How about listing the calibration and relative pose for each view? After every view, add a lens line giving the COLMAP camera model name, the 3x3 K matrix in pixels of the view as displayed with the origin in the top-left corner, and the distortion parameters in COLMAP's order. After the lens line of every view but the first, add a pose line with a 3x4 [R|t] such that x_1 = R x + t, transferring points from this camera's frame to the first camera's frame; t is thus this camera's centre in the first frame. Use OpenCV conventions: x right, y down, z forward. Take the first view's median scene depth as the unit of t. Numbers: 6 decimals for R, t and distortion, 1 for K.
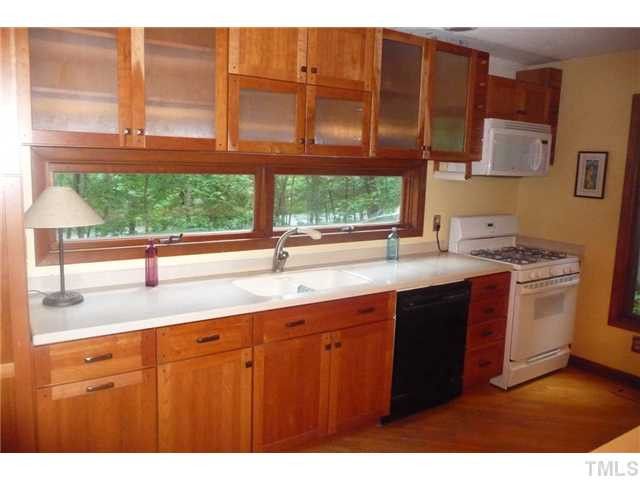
lens RADIAL K [[516.4, 0, 317.5], [0, 516.4, 236.2], [0, 0, 1]] dist [-0.045154, 0.035873]
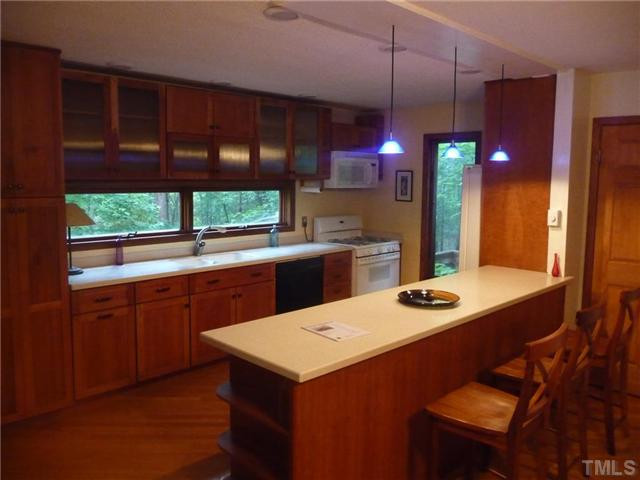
lens RADIAL K [[516.4, 0, 320.3], [0, 516.4, 221.6], [0, 0, 1]] dist [-0.045154, 0.035873]
pose [[0.977536, -0.040007, 0.206935, -0.027841], [0.050995, 0.997543, -0.048038, 0.048051], [-0.204505, 0.057511, 0.977175, -0.454244]]
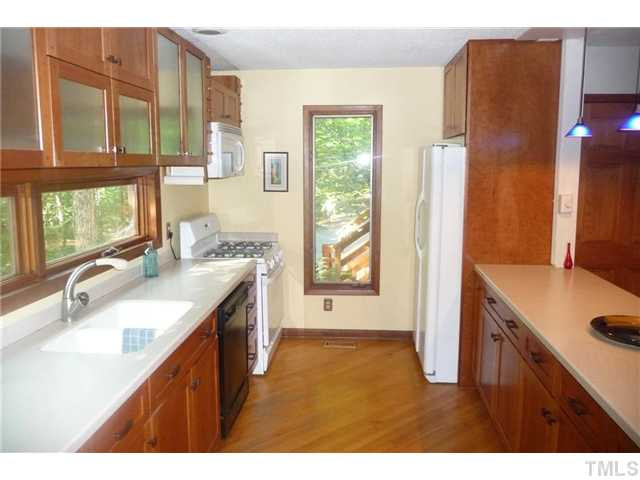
lens RADIAL K [[516.4, 0, 320.6], [0, 516.4, 237.4], [0, 0, 1]] dist [-0.045154, 0.035873]
pose [[0.631970, -0.140850, 0.762086, -0.330782], [0.131513, 0.988575, 0.073651, -0.048354], [-0.763753, 0.053679, 0.643273, 0.184208]]
